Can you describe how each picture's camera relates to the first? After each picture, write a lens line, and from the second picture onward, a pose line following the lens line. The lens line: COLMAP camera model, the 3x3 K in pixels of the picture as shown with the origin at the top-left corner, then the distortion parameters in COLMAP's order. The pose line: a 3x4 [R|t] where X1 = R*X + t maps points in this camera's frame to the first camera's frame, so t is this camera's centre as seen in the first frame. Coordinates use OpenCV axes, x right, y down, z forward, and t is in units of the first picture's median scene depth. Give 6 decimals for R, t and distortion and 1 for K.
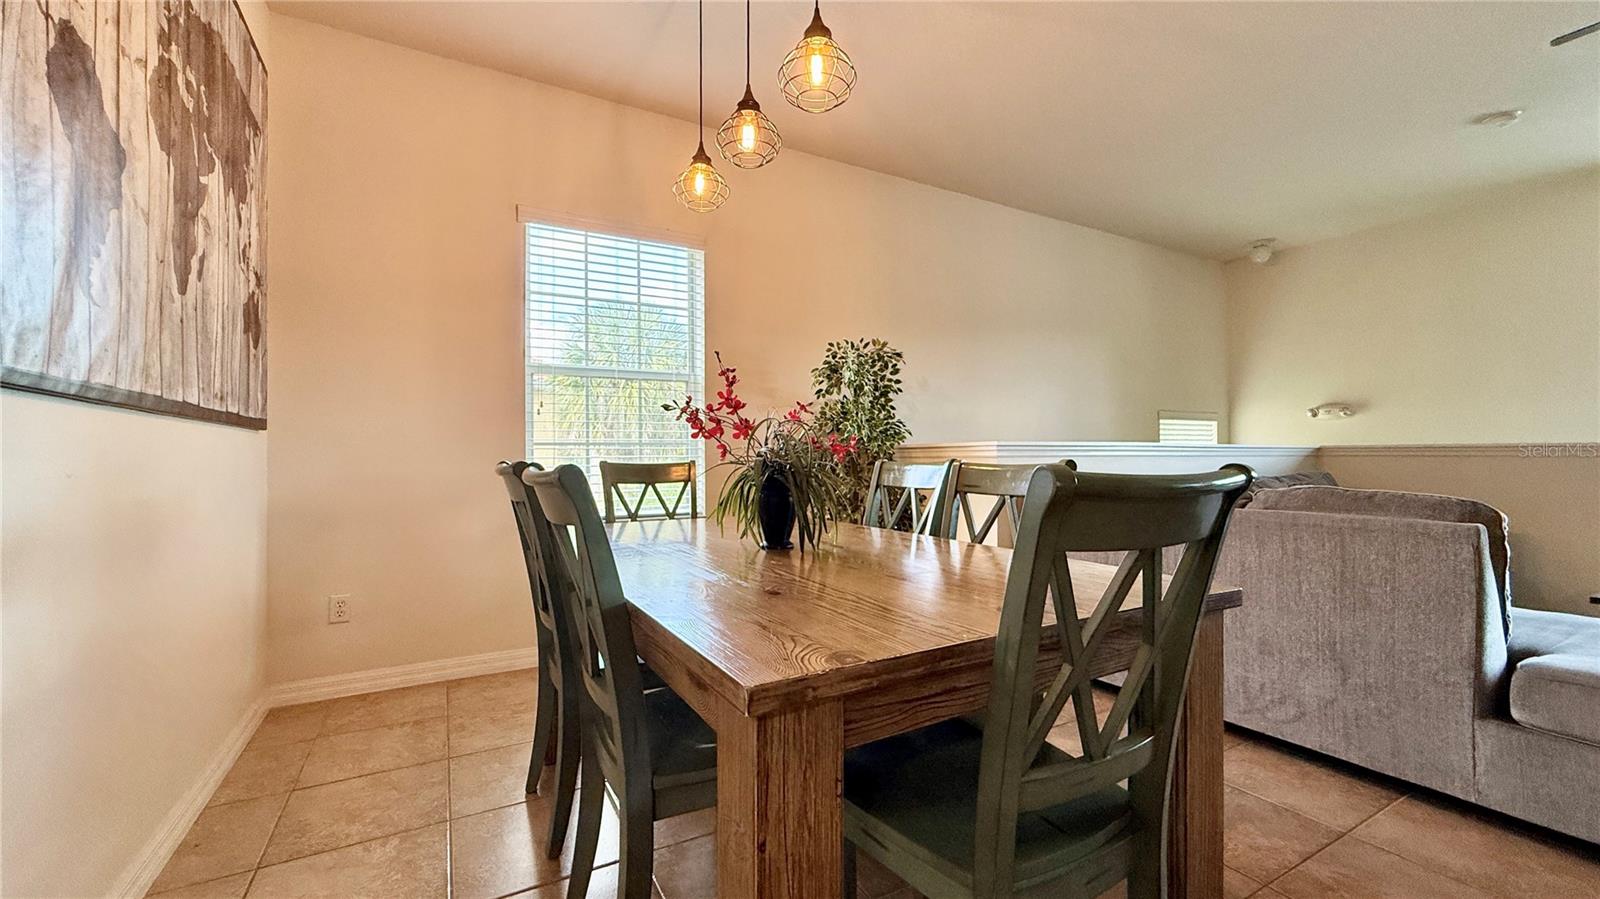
lens RADIAL K [[637.9, 0, 789.7], [0, 637.9, 450.4], [0, 0, 1]] dist [-0.003240, 0.000625]
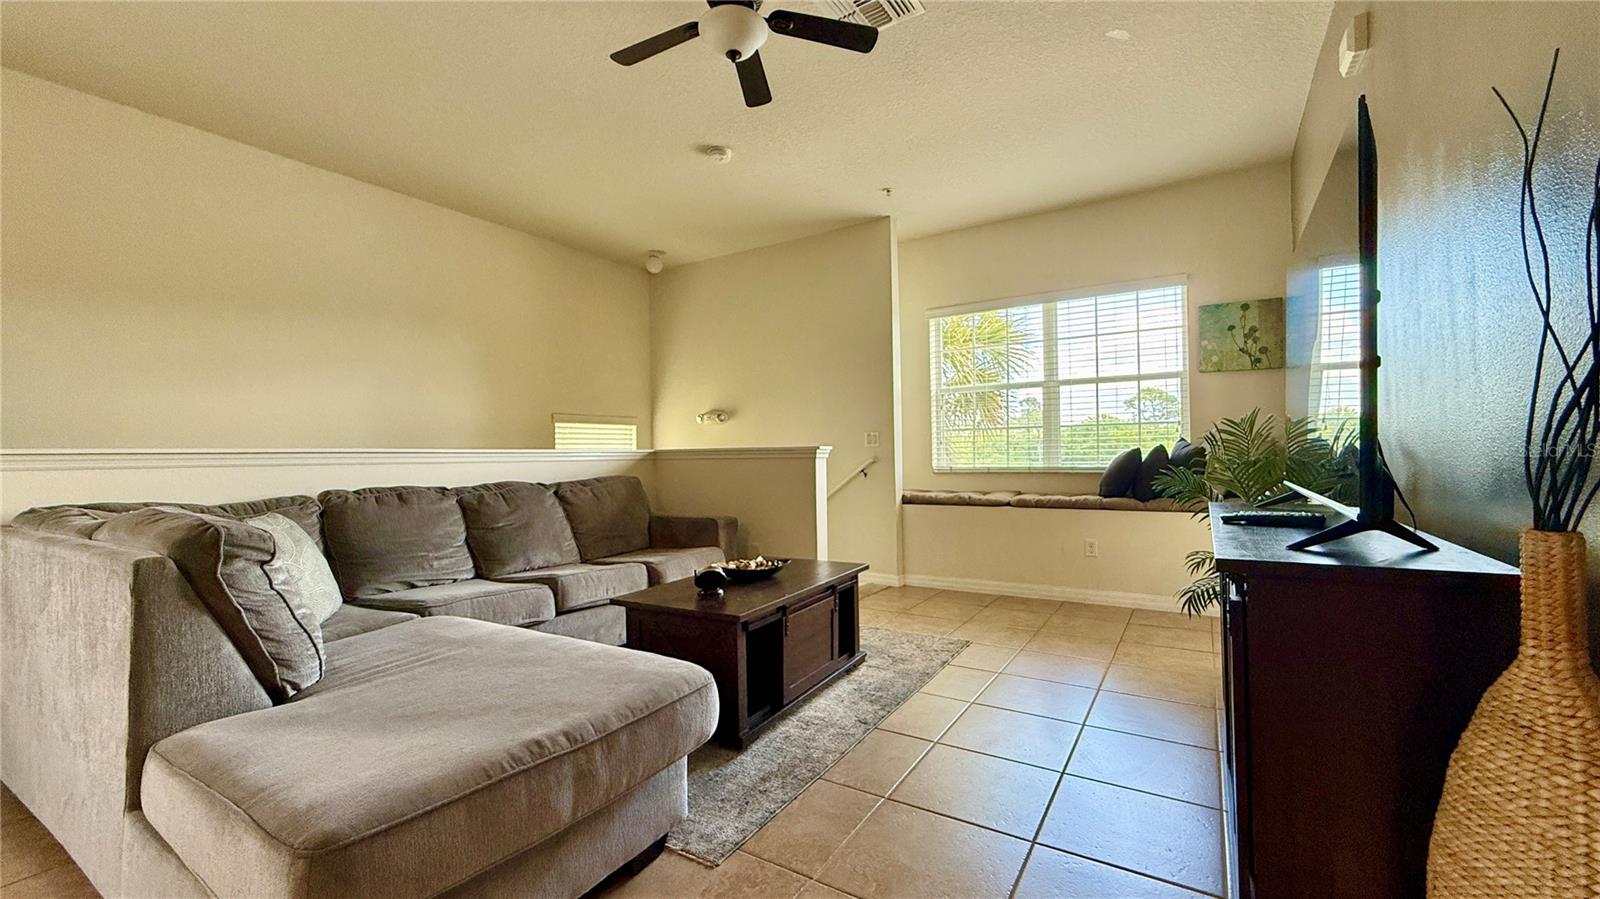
lens RADIAL K [[637.9, 0, 795.8], [0, 637.9, 452.9], [0, 0, 1]] dist [-0.003240, 0.000625]
pose [[0.872640, -0.010625, 0.488249, 0.434935], [0.010047, 0.999942, 0.003804, -0.003401], [-0.488261, 0.001586, 0.872696, -0.017808]]
